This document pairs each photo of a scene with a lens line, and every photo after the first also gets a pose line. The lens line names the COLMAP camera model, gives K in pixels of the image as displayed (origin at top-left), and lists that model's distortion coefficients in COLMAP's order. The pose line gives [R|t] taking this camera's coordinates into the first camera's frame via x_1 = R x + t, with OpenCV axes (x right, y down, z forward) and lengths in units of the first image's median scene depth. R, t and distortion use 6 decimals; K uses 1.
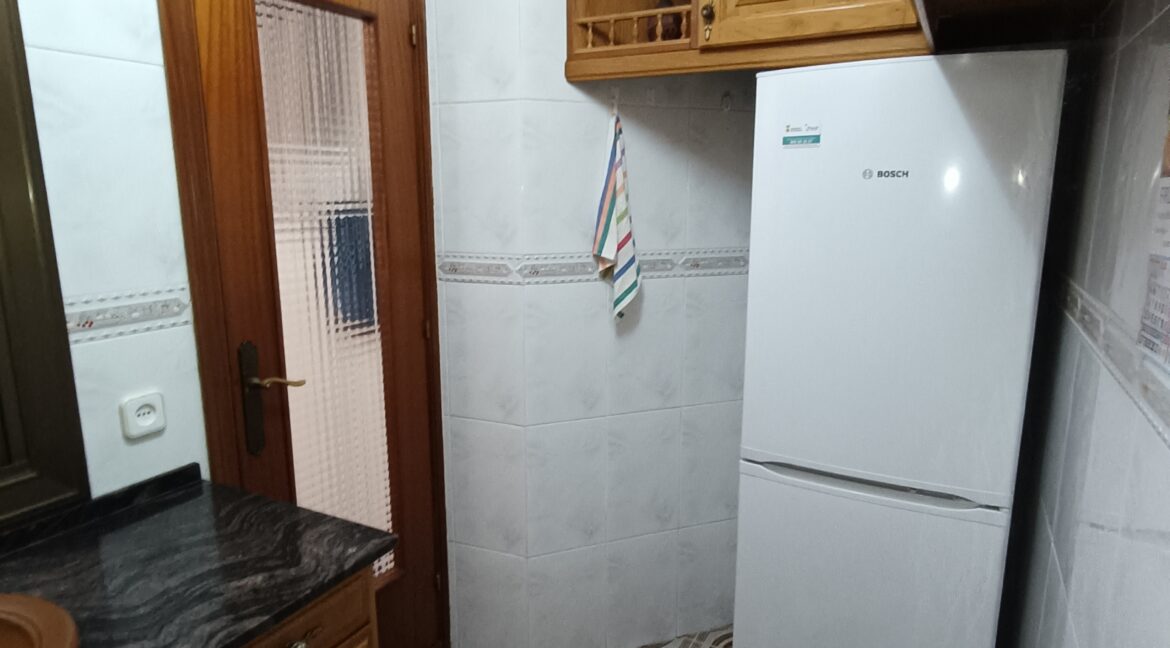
lens RADIAL K [[724.2, 0, 585.0], [0, 724.2, 324.0], [0, 0, 1]] dist [0.001608, -0.003441]
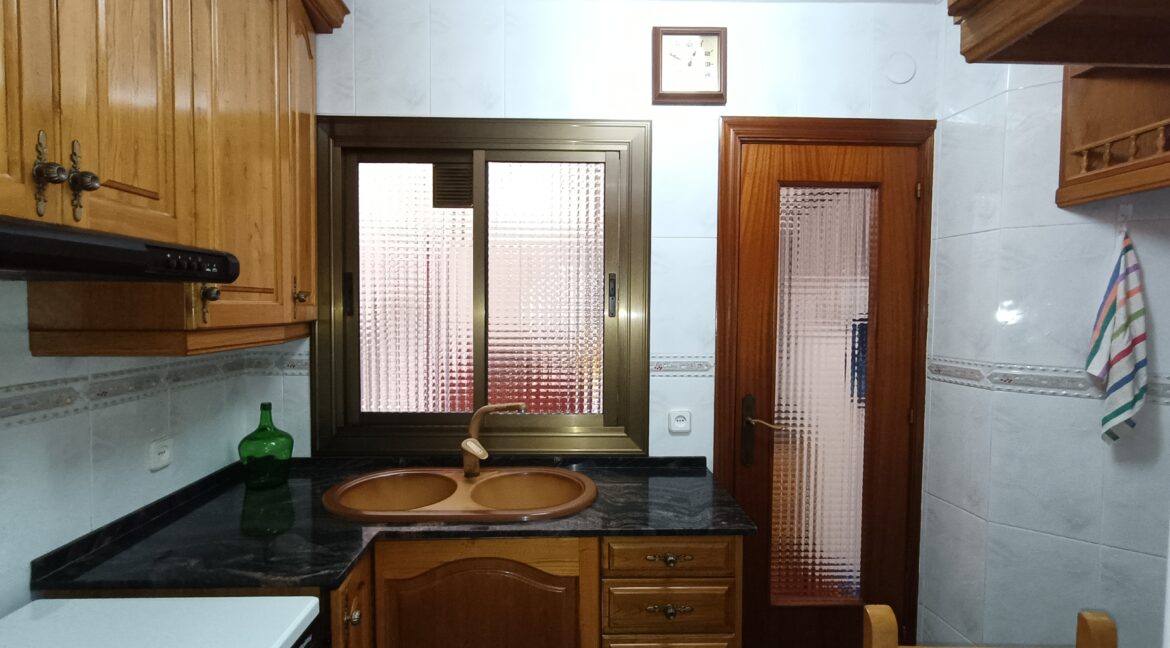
lens RADIAL K [[537.3, 0, 585.0], [0, 537.3, 324.0], [0, 0, 1]] dist [-0.000214, -0.000103]
pose [[0.499922, 0.035717, -0.865333, 0.322069], [-0.171112, 0.983528, -0.058260, 0.001339], [0.848998, 0.177194, 0.497799, 0.042334]]
